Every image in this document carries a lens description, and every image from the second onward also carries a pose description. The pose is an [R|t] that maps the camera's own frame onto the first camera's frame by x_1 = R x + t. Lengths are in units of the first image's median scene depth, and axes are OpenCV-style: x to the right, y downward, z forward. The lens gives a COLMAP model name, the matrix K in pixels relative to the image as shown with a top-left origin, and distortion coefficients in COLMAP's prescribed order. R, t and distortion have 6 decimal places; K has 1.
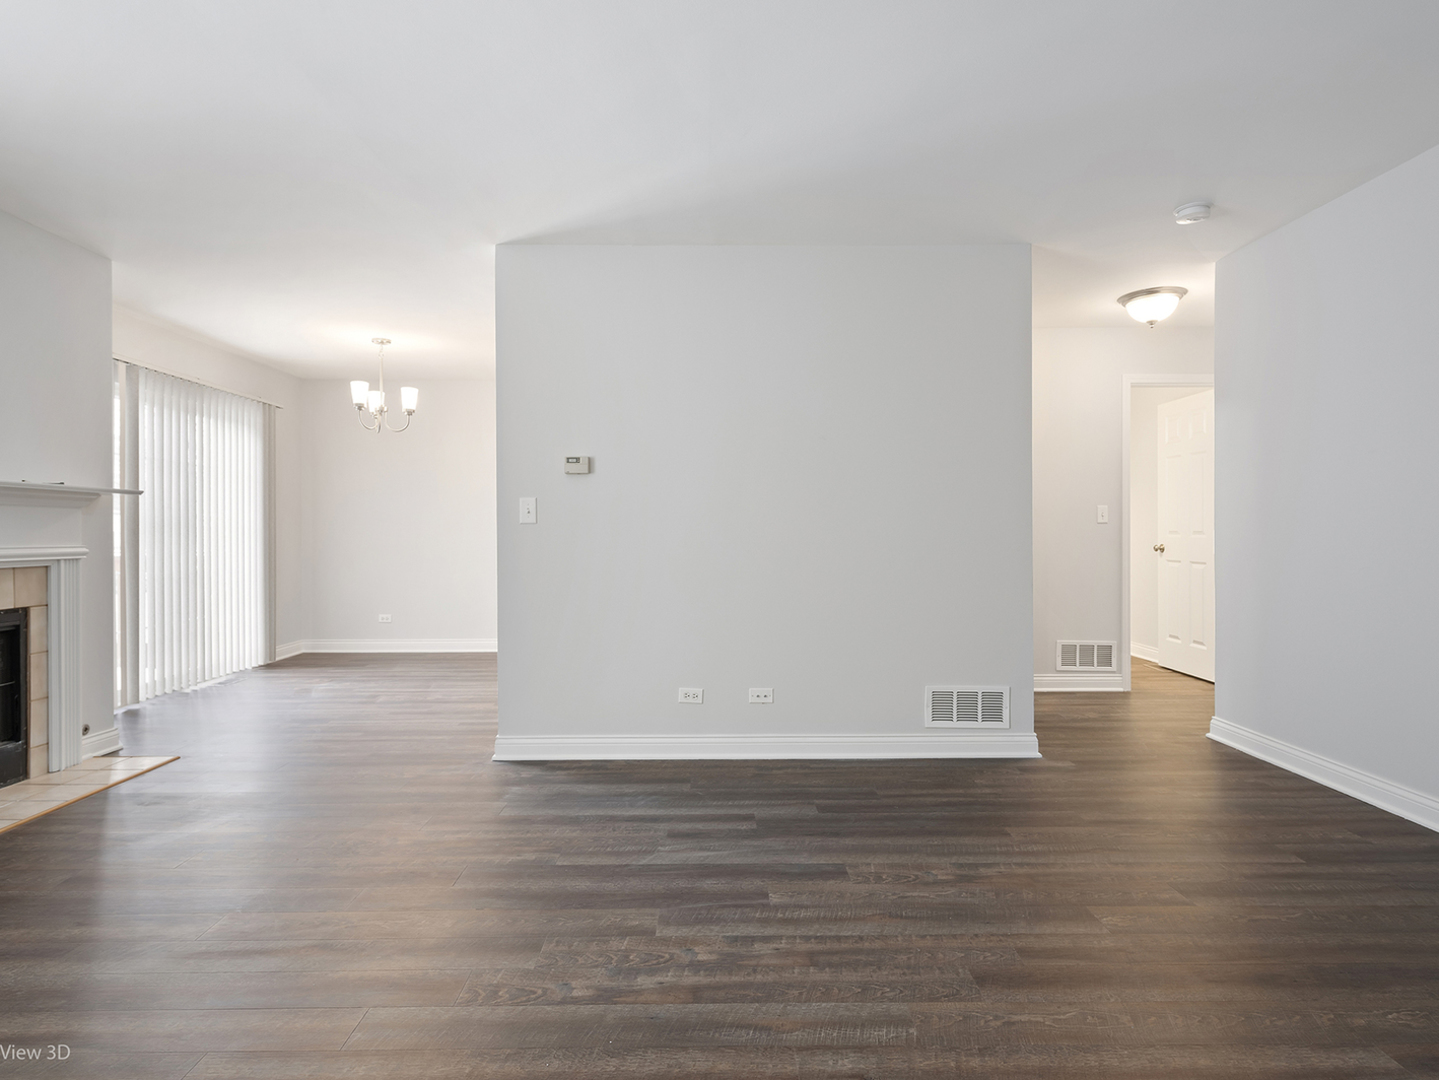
lens RADIAL K [[772.9, 0, 703.7], [0, 772.9, 533.5], [0, 0, 1]] dist [0.013295, -0.002892]
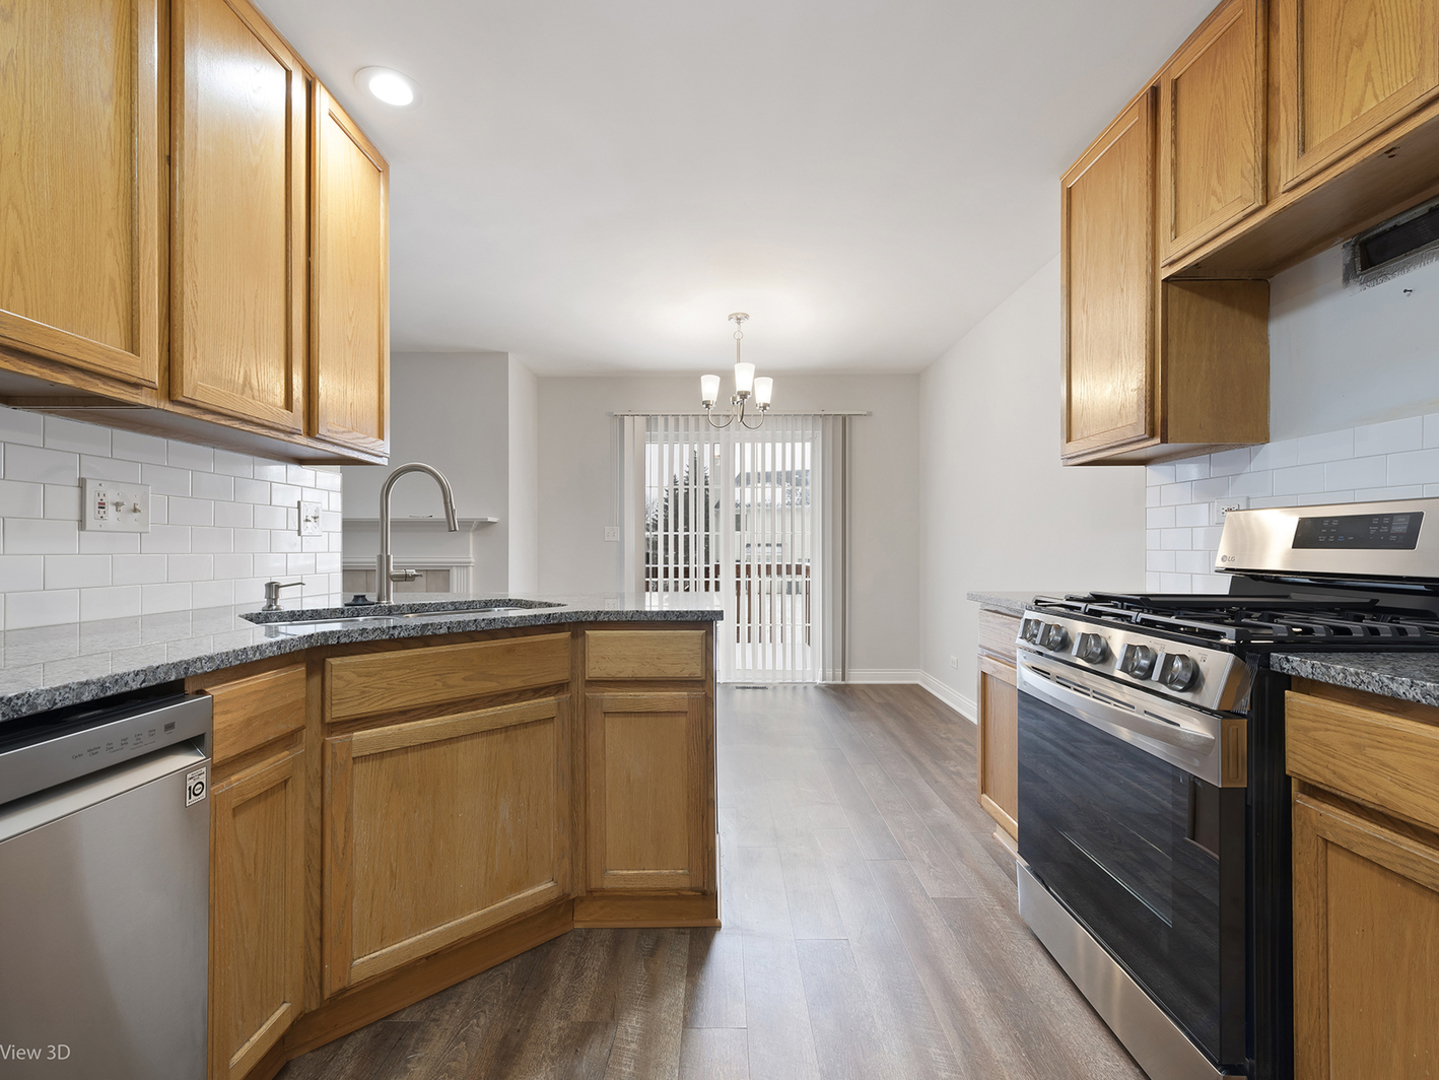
lens RADIAL K [[628.7, 0, 719.5], [0, 628.7, 540.0], [0, 0, 1]] dist [0.000249, 0.000069]
pose [[-0.002907, -0.008946, -0.999956, 0.409122], [-0.002268, 0.999957, -0.008940, -0.006822], [0.999993, 0.002241, -0.002928, 1.542292]]
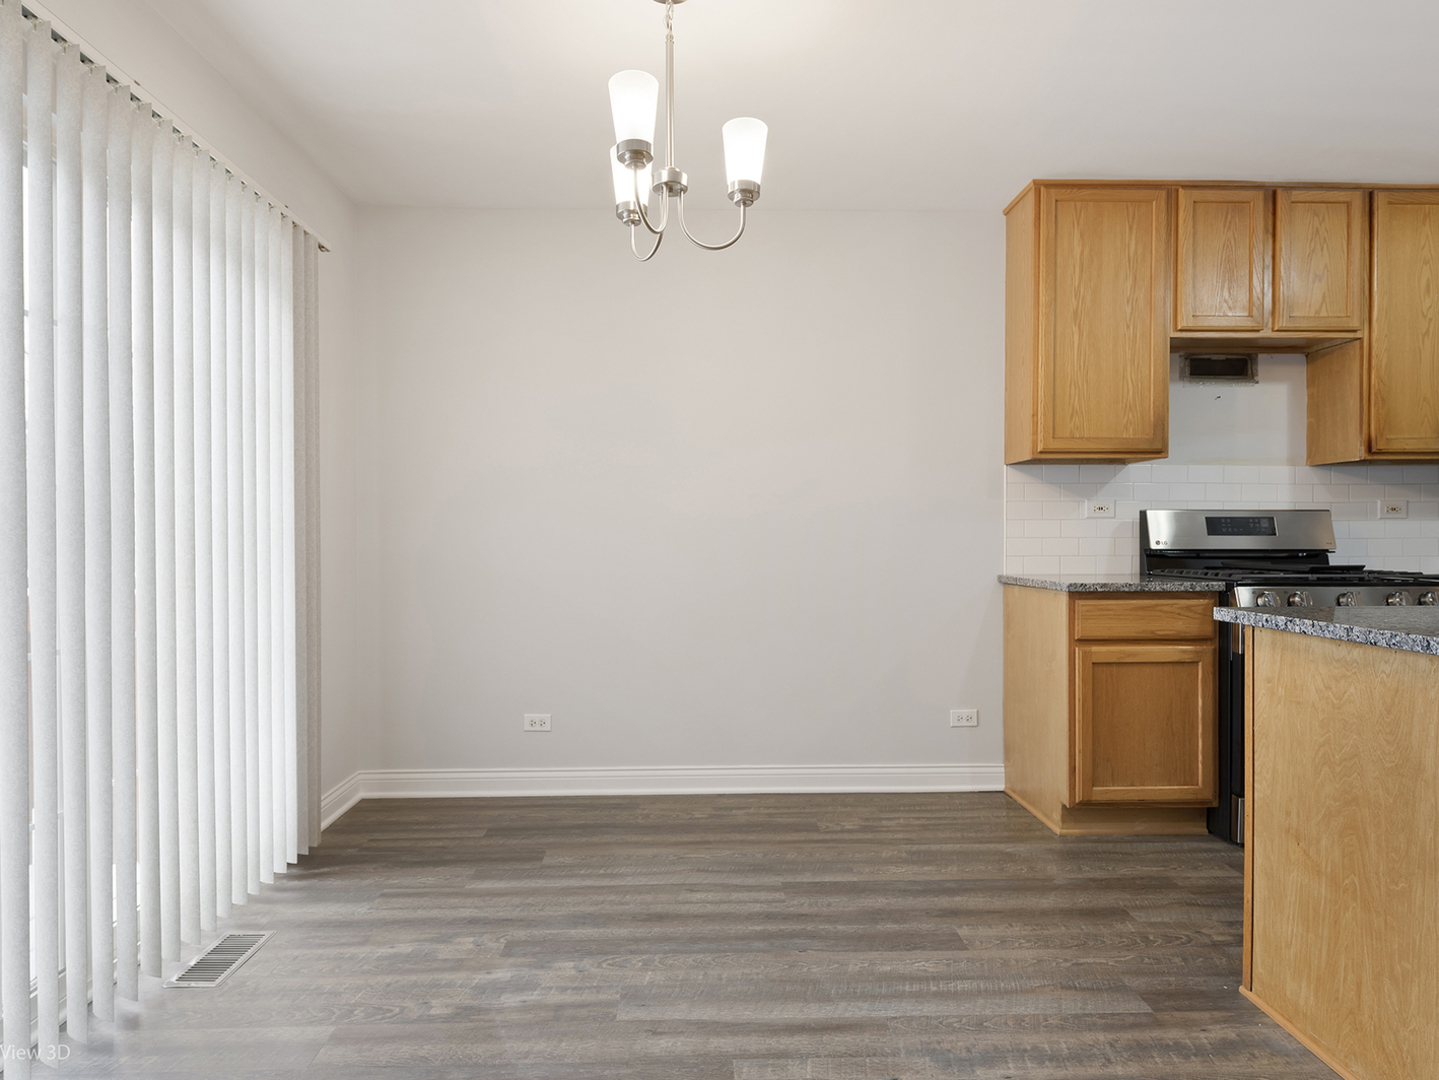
lens RADIAL K [[848.4, 0, 695.3], [0, 848.4, 546.9], [0, 0, 1]] dist [0.003068, -0.002318]
pose [[0.999928, -0.003237, 0.011584, -0.643095], [0.003133, 0.999955, 0.008927, -0.003374], [-0.011613, -0.008890, 0.999893, 0.966308]]
